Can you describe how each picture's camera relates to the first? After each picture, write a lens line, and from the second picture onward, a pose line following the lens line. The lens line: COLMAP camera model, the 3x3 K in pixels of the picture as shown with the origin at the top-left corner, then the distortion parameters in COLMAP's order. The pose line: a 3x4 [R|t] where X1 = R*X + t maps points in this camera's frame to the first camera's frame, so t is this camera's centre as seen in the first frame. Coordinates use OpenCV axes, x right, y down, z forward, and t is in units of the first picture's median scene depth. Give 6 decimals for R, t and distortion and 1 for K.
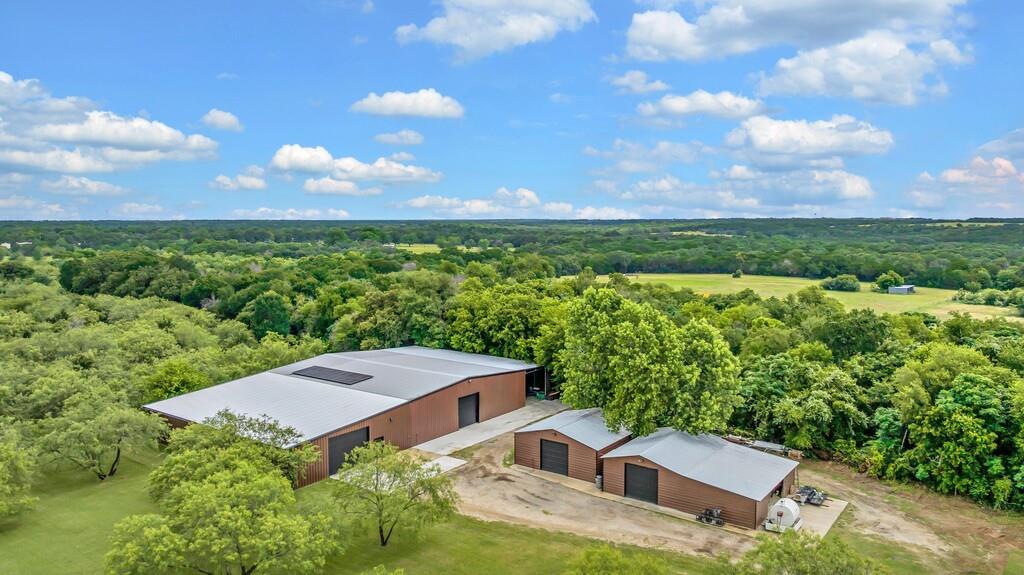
lens RADIAL K [[737.5, 0, 512.0], [0, 737.5, 287.5], [0, 0, 1]] dist [-0.021419, -0.000491]
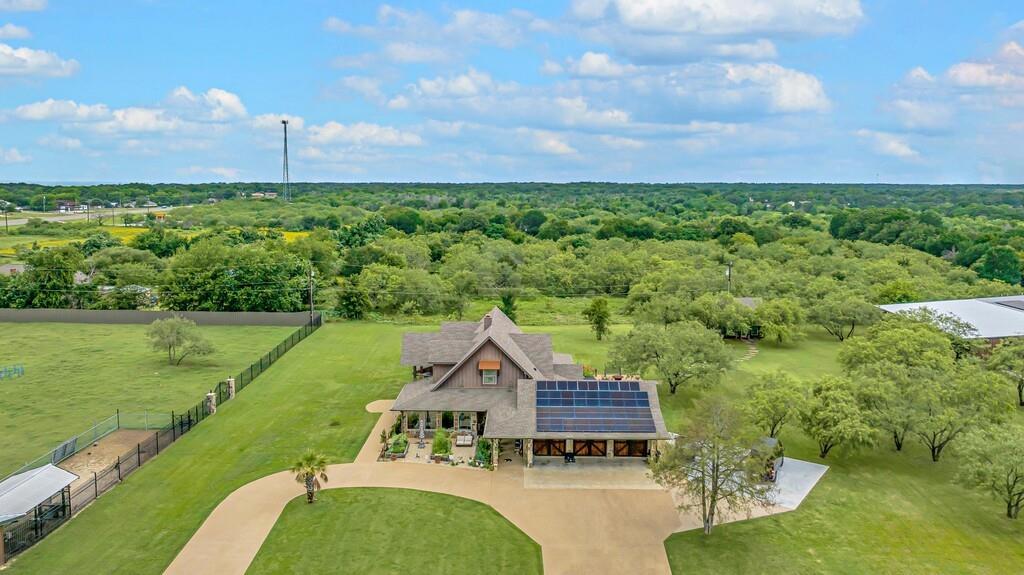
lens RADIAL K [[737.5, 0, 512.0], [0, 737.5, 287.5], [0, 0, 1]] dist [-0.021419, -0.000491]
pose [[0.571337, 0.111736, -0.813074, 0.125073], [-0.072369, 0.993689, 0.085704, 0.023446], [0.817519, 0.009875, 0.575817, -0.200831]]
